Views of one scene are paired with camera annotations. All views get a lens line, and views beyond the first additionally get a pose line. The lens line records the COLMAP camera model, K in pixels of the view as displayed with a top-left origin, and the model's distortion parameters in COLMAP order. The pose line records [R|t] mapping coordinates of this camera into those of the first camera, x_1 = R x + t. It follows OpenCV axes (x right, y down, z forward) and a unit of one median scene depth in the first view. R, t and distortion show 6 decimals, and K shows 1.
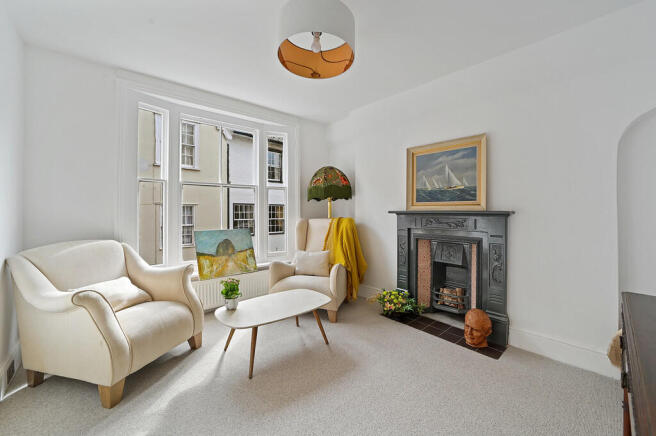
lens RADIAL K [[258.3, 0, 328.8], [0, 258.3, 213.3], [0, 0, 1]] dist [-0.023303, 0.001708]
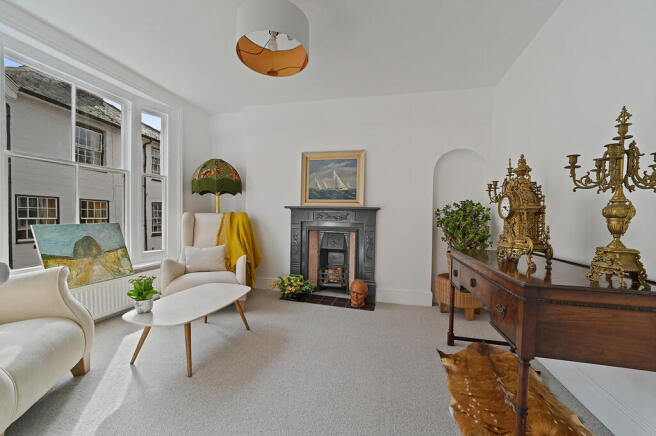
lens RADIAL K [[258.3, 0, 321.7], [0, 258.3, 220.6], [0, 0, 1]] dist [-0.023303, 0.001708]
pose [[0.830760, 0.004676, 0.556611, -0.277595], [-0.015797, 0.999760, 0.015179, 0.036847], [-0.556406, -0.021402, 0.830635, -0.017925]]
